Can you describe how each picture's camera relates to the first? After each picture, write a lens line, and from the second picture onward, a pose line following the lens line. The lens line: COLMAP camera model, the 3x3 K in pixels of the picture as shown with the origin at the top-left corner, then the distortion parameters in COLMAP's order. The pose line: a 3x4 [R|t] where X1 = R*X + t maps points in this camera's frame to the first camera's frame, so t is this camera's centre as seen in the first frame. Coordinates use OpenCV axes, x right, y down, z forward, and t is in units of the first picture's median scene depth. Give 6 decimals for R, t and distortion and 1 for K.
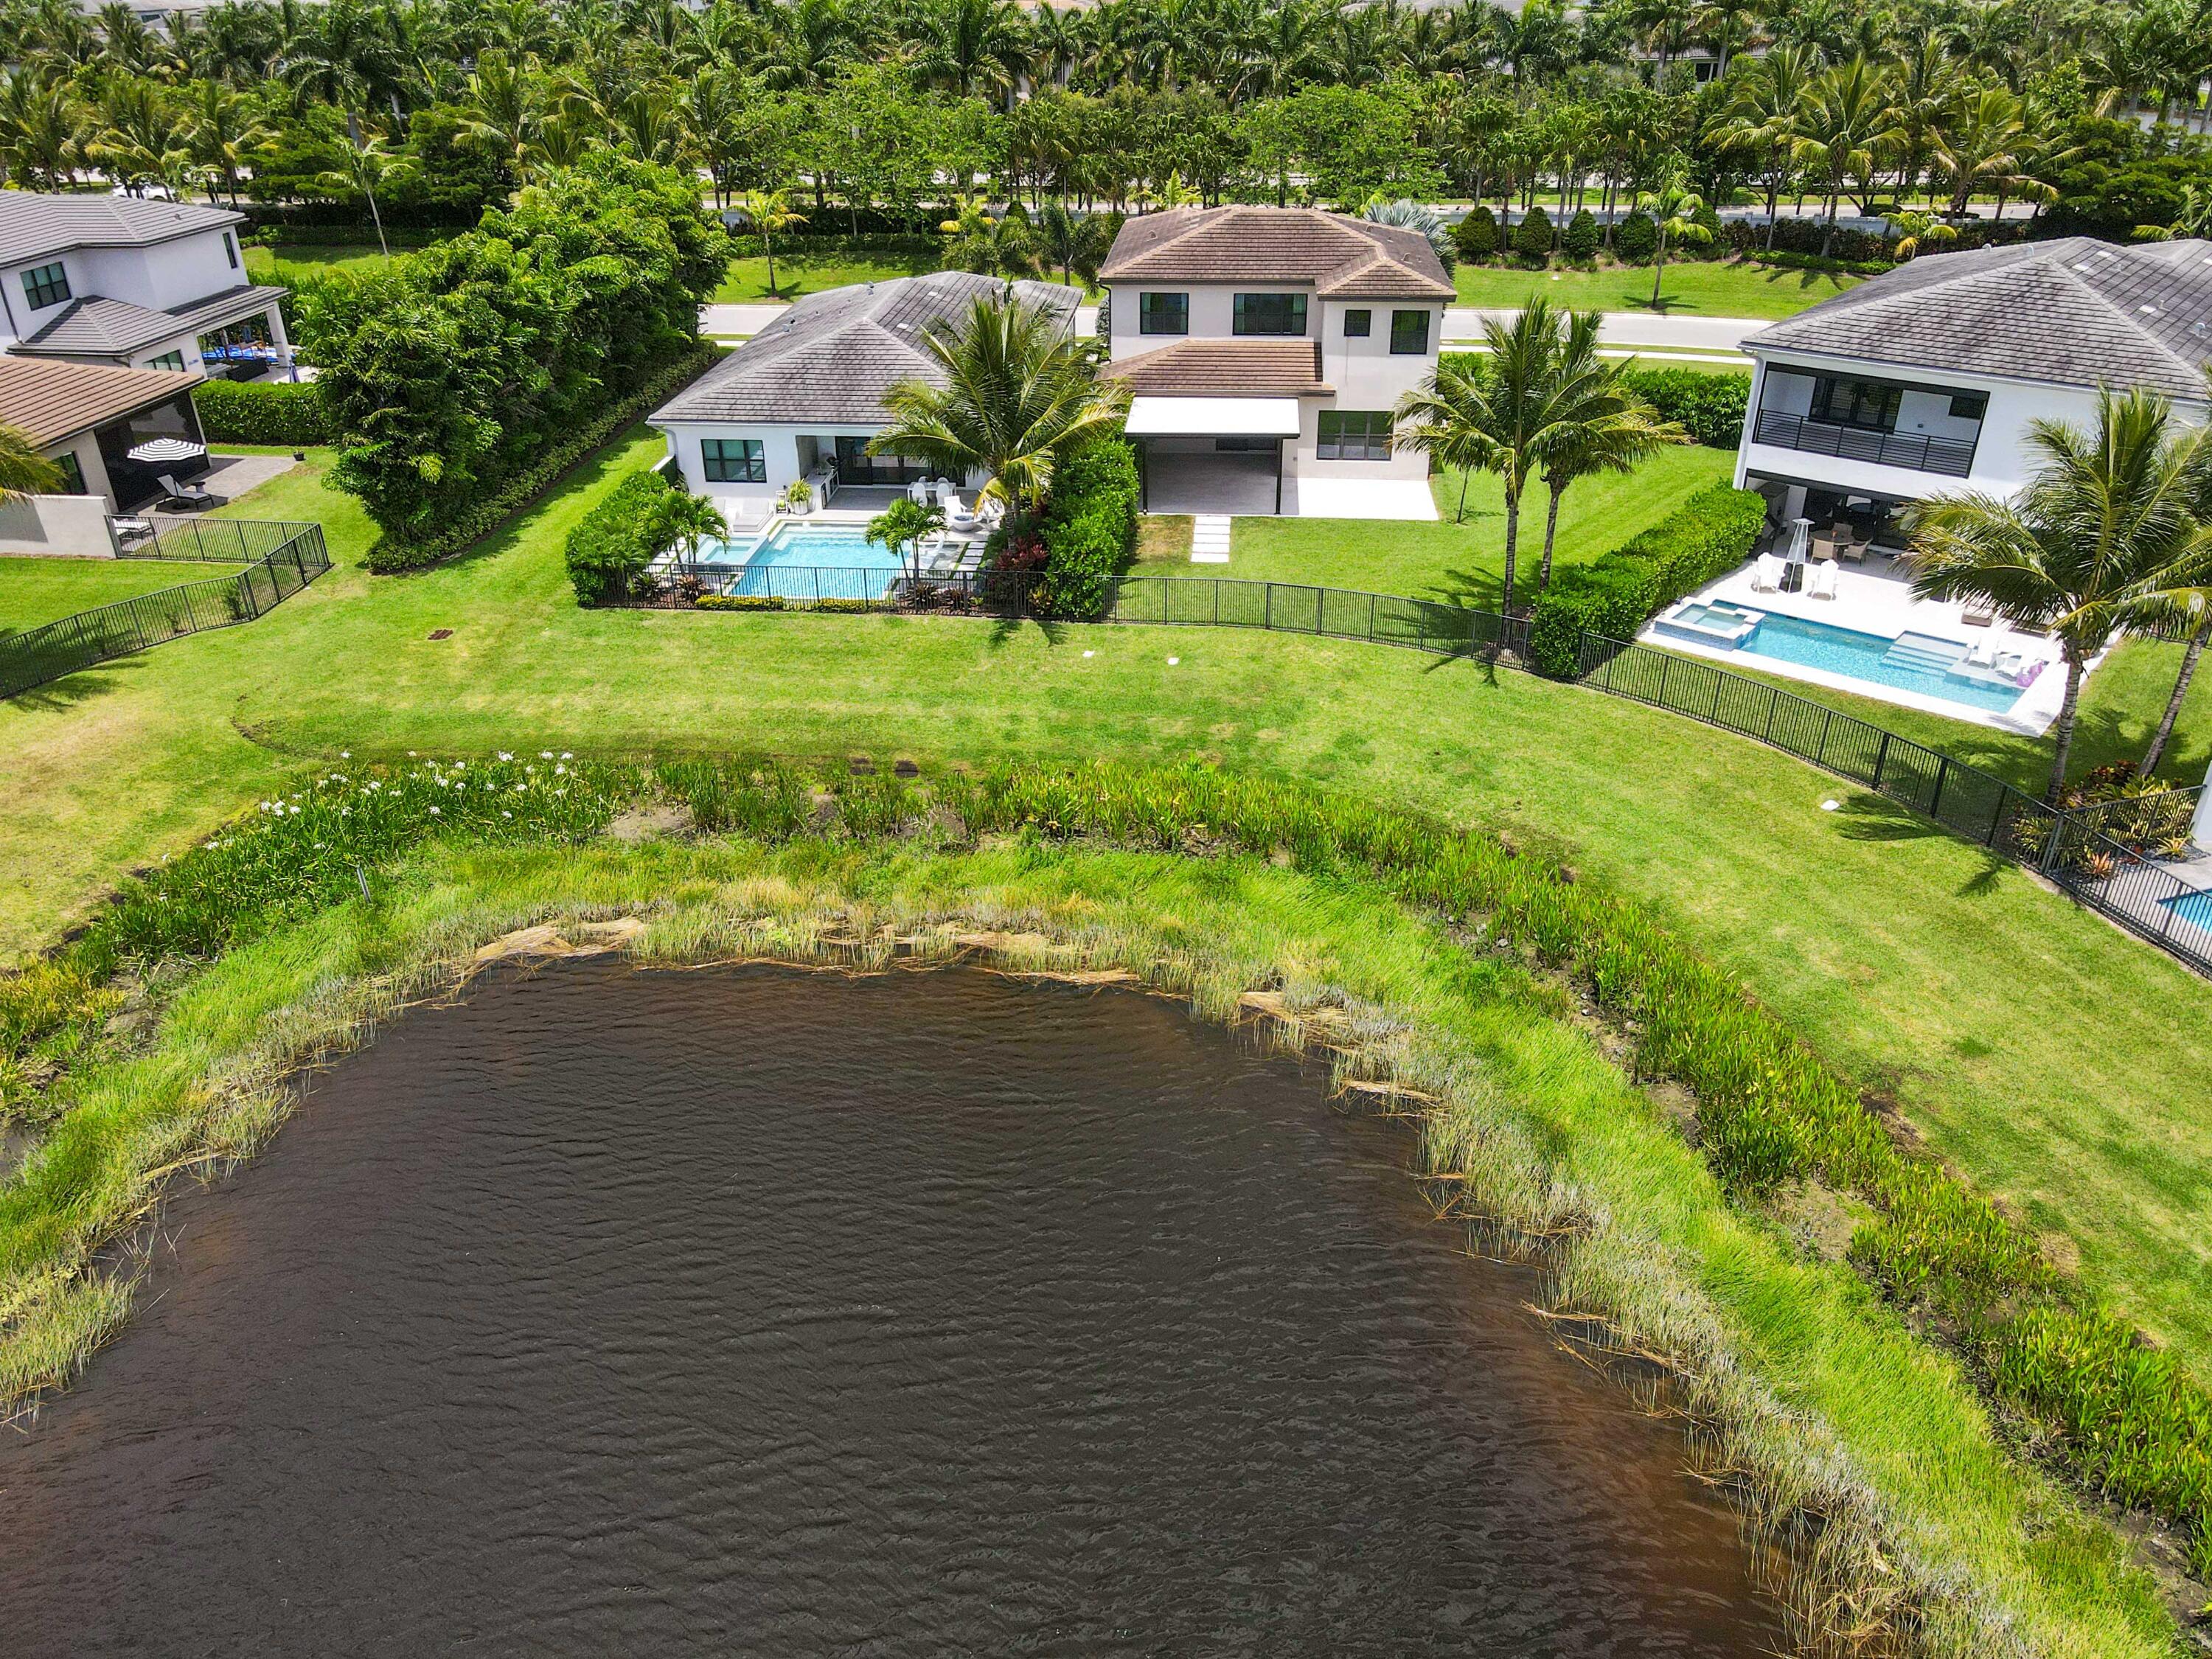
lens RADIAL K [[1609.3, 0, 1095.7], [0, 1609.3, 829.4], [0, 0, 1]] dist [-0.014704, 0.049039]
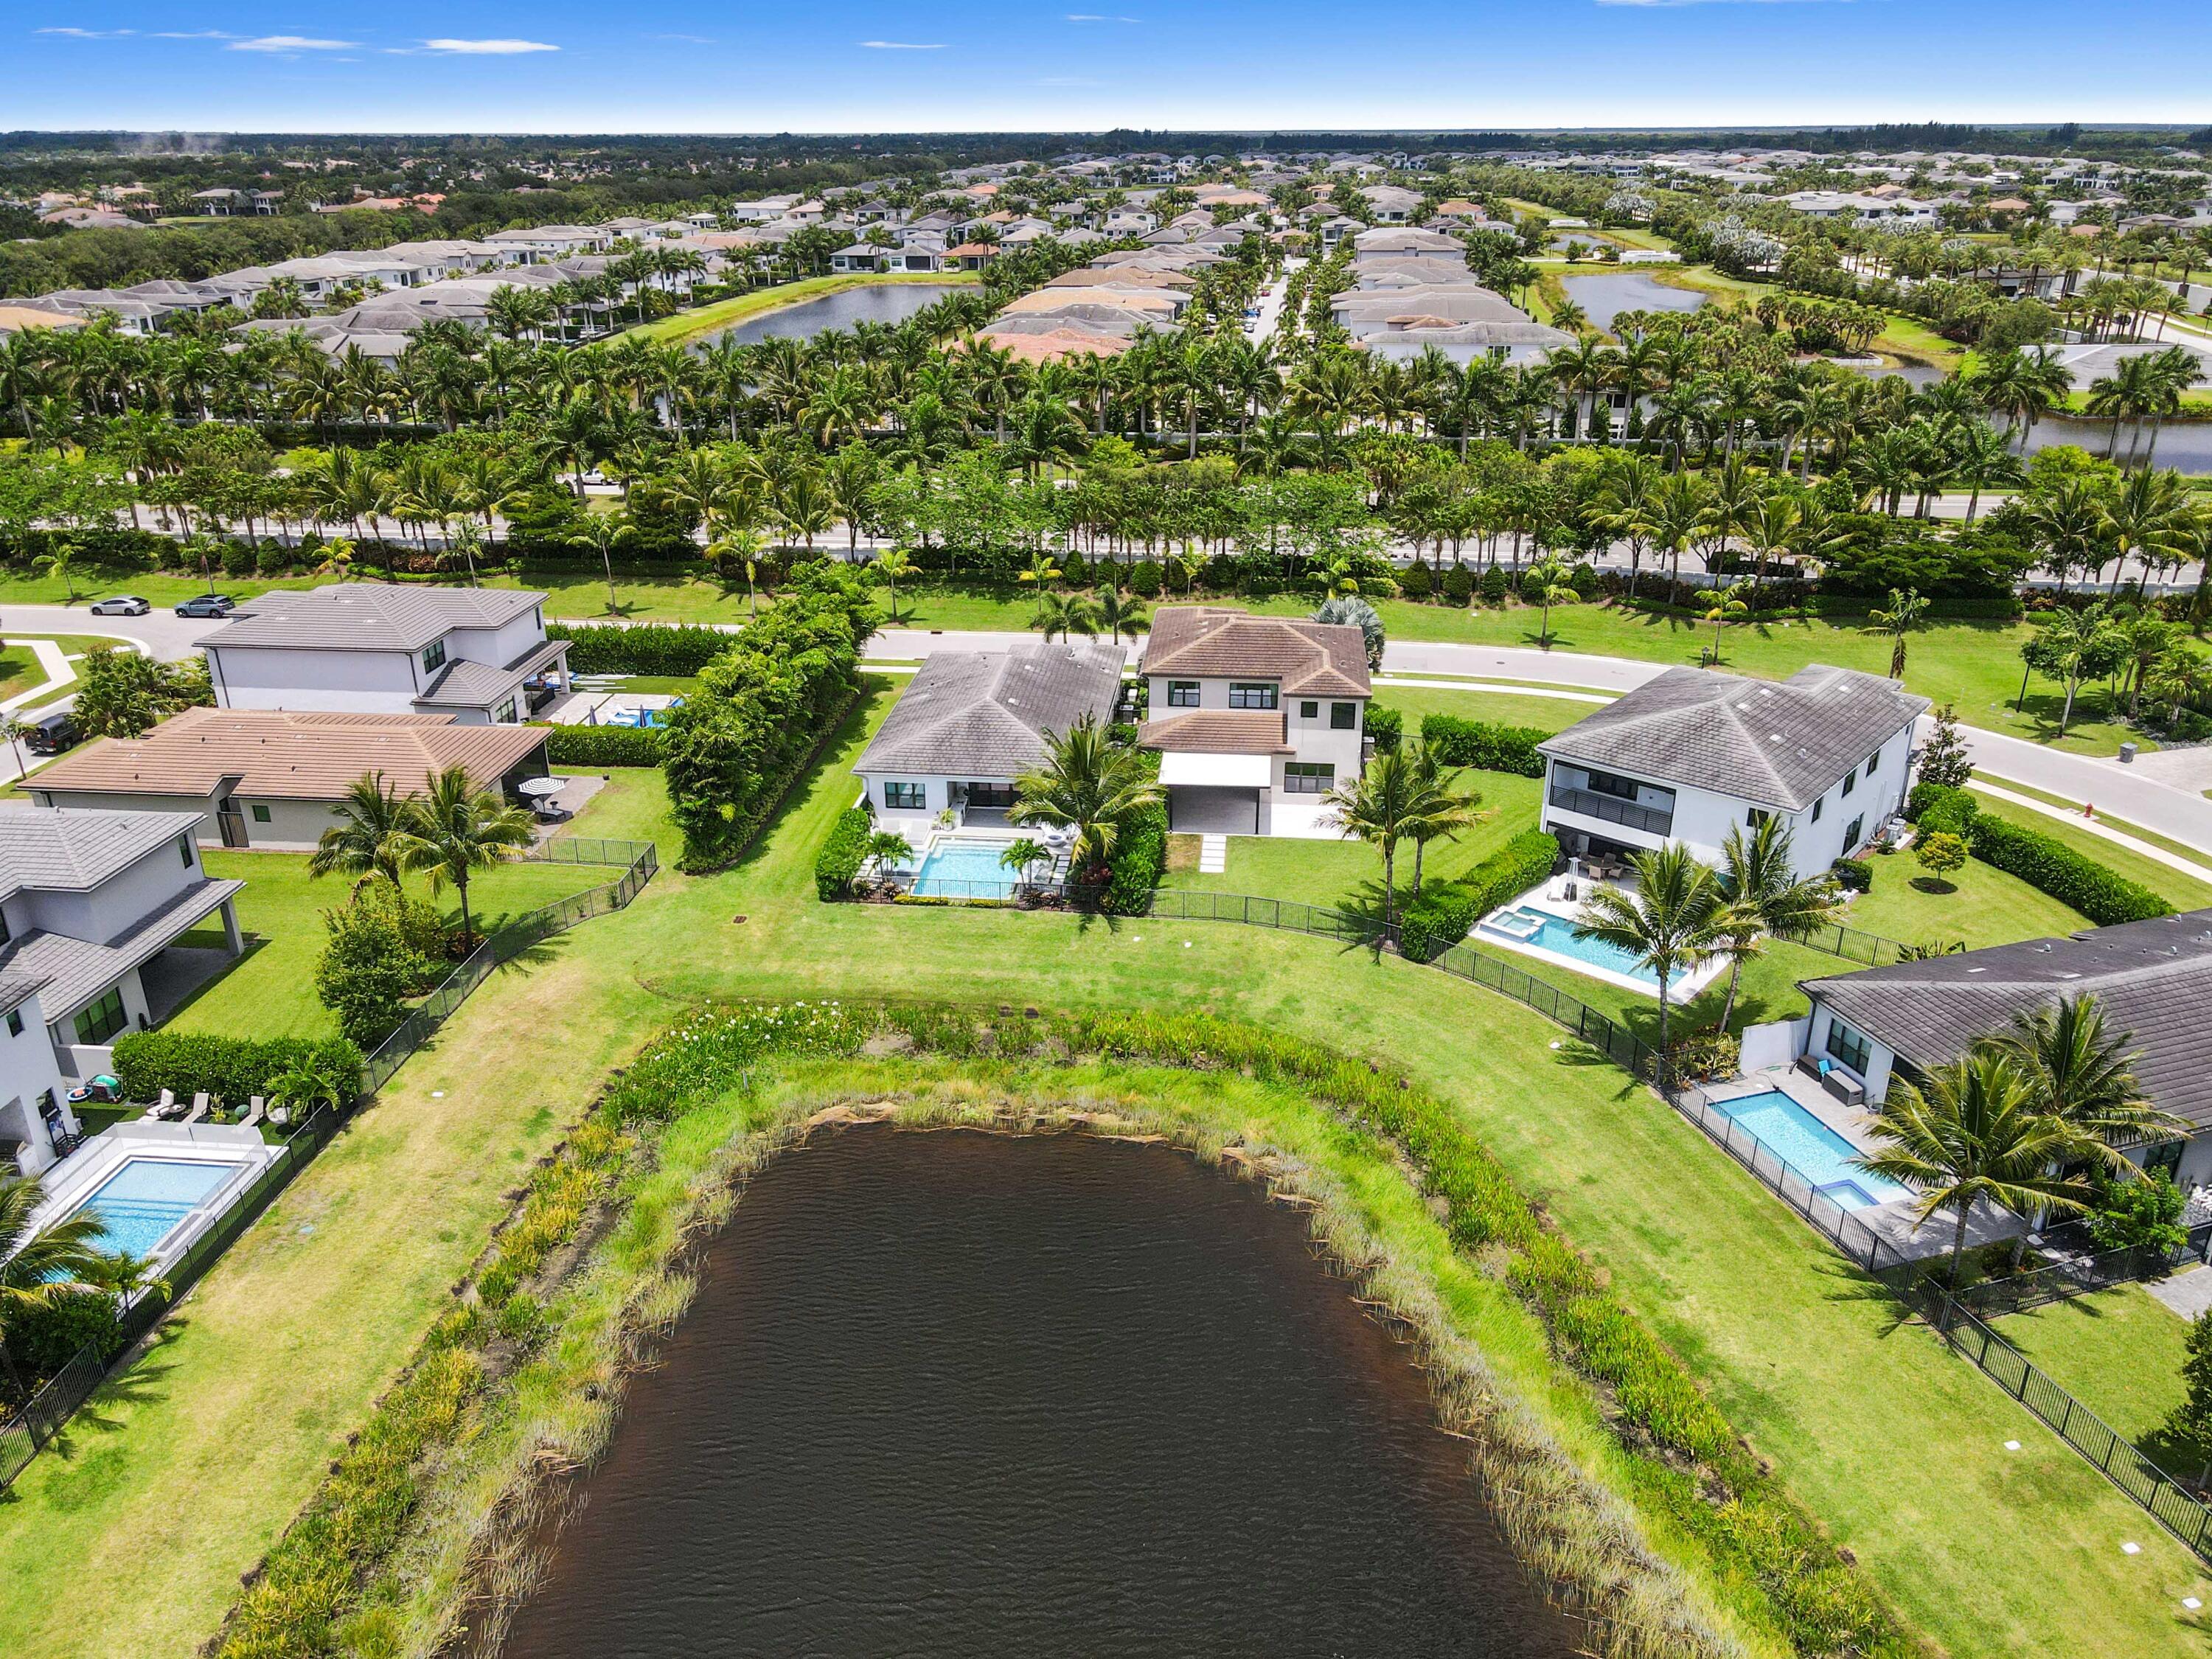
lens RADIAL K [[1609.3, 0, 1095.7], [0, 1609.3, 829.4], [0, 0, 1]] dist [-0.014704, 0.049039]
pose [[0.999880, 0.010073, -0.011750, -0.024164], [-0.011139, 0.995463, -0.094493, -0.055070], [0.010744, 0.094612, 0.995456, -0.559184]]
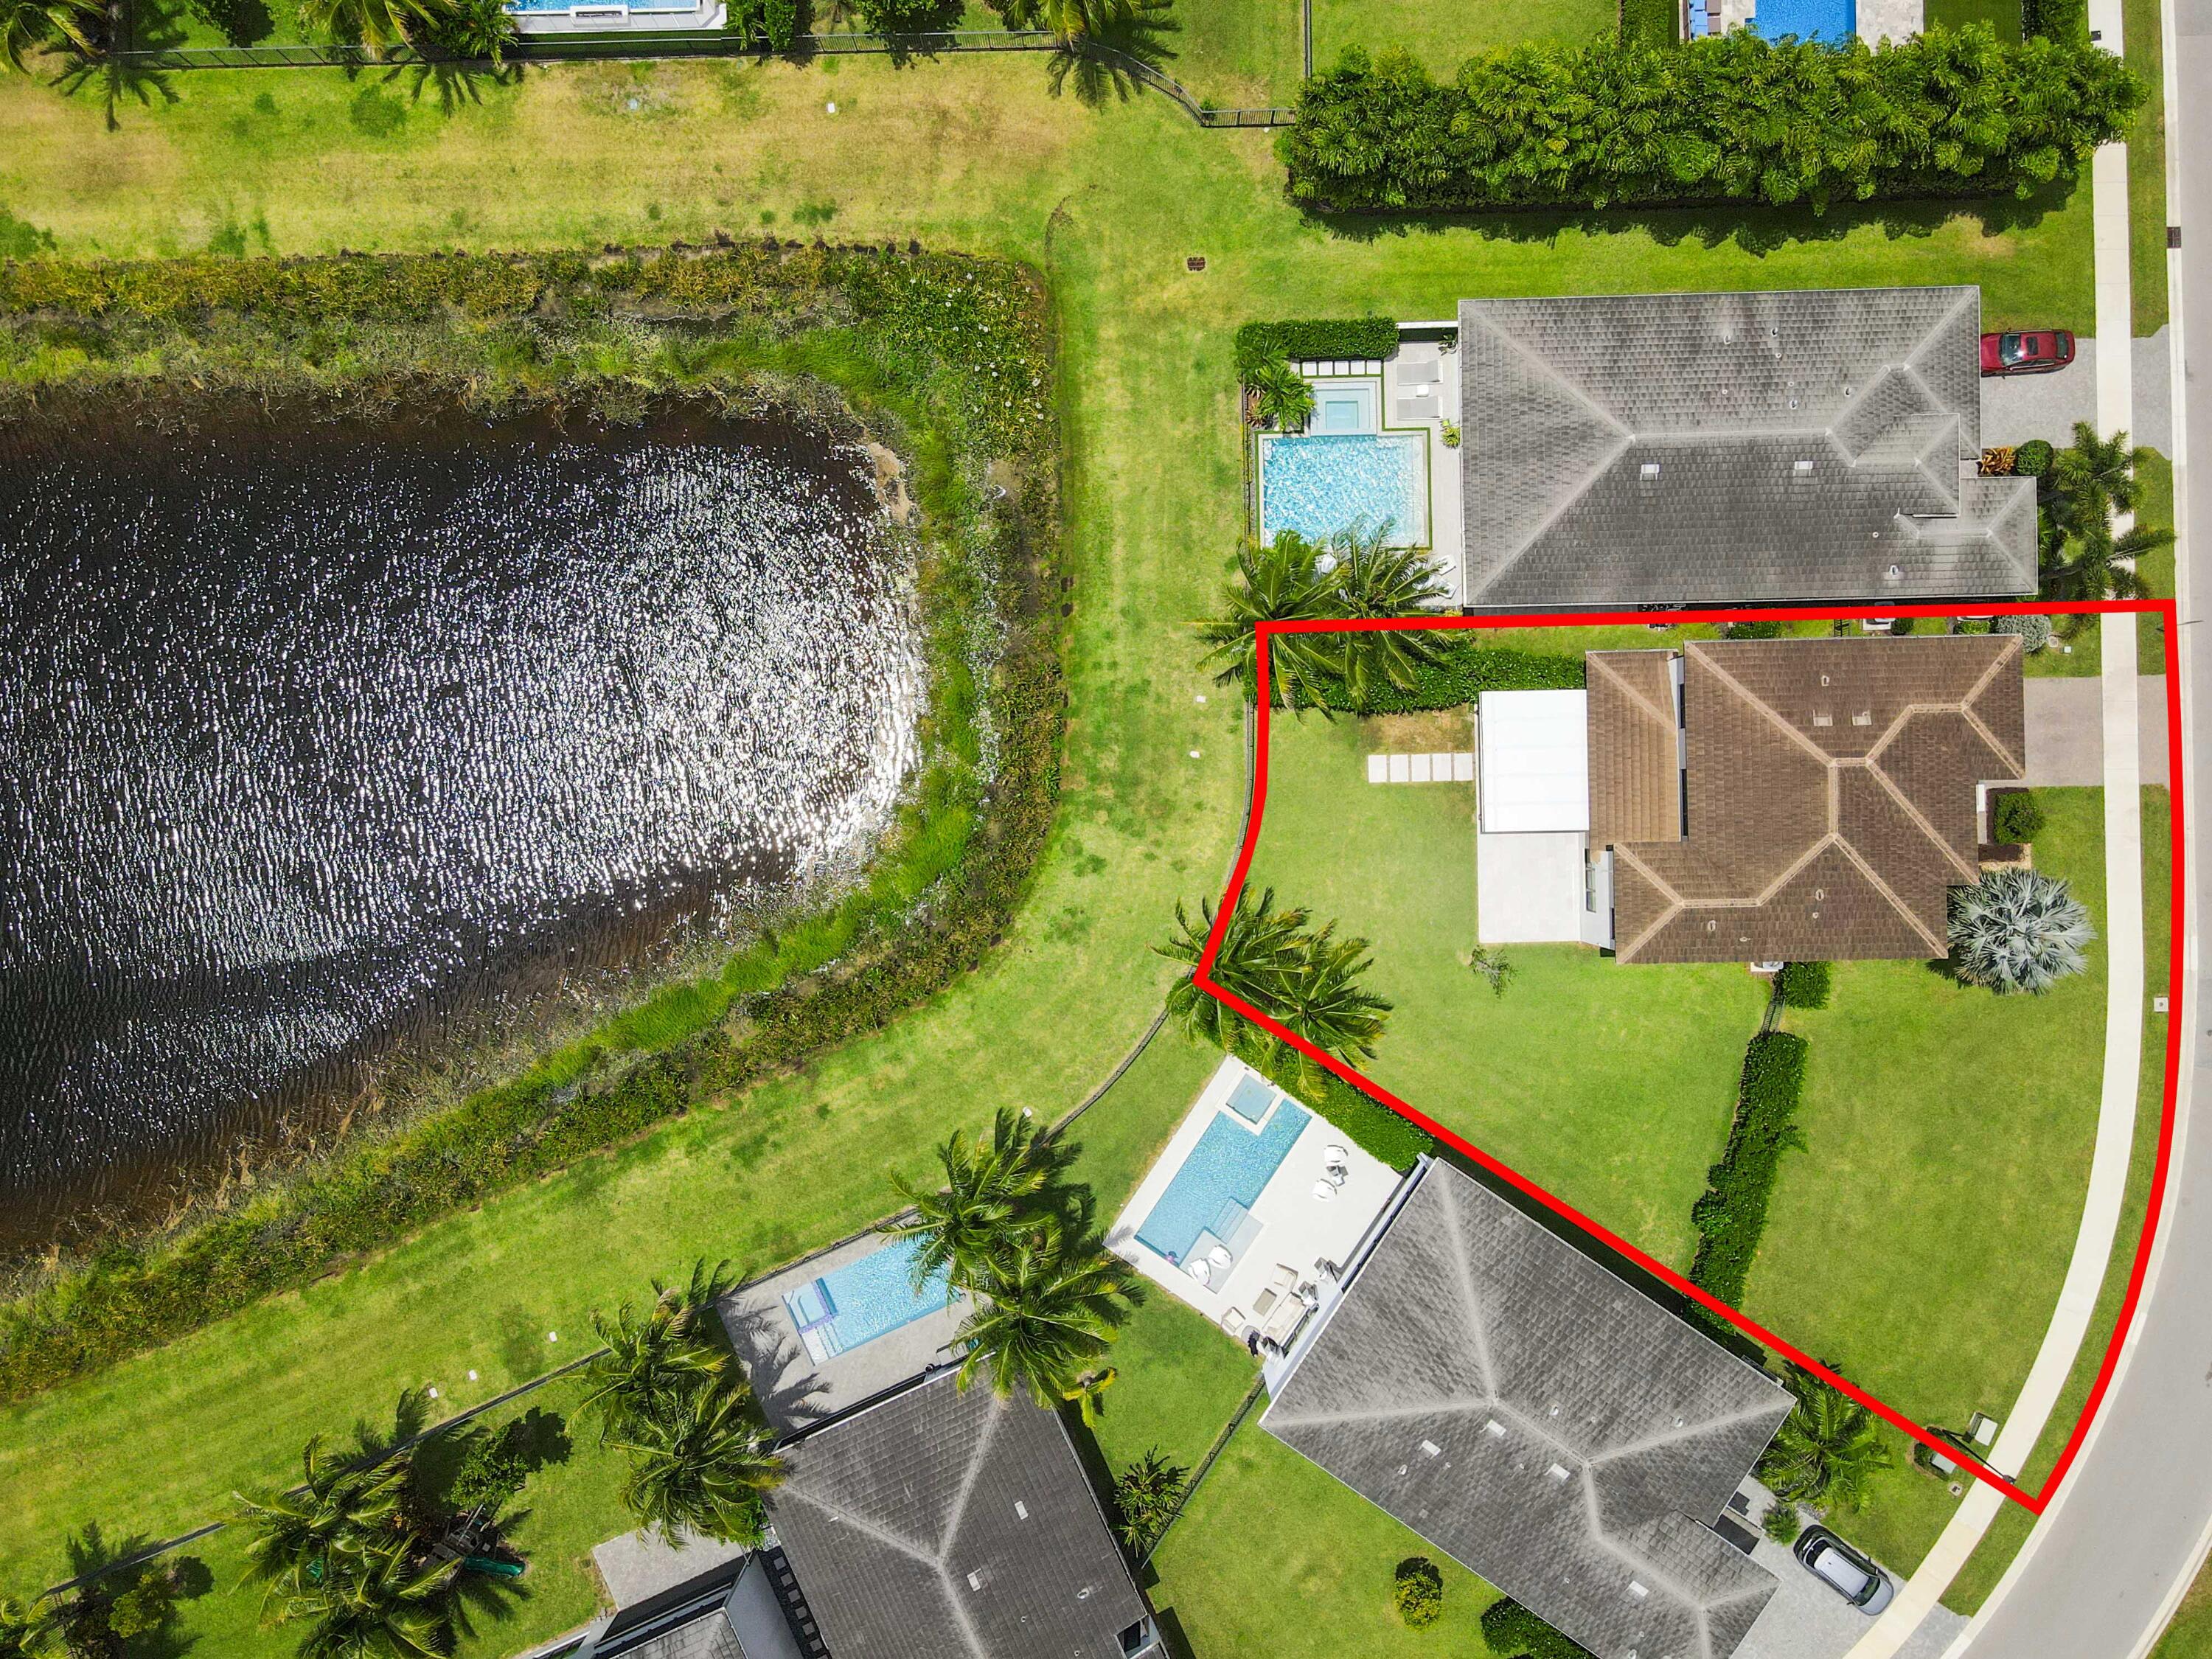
lens RADIAL K [[1609.3, 0, 1095.7], [0, 1609.3, 829.4], [0, 0, 1]] dist [-0.014704, 0.049039]
pose [[0.108285, 0.994119, 0.001219, 0.091151], [-0.471068, 0.050232, 0.880666, -1.207744], [0.875425, -0.095938, 0.473737, 0.140146]]
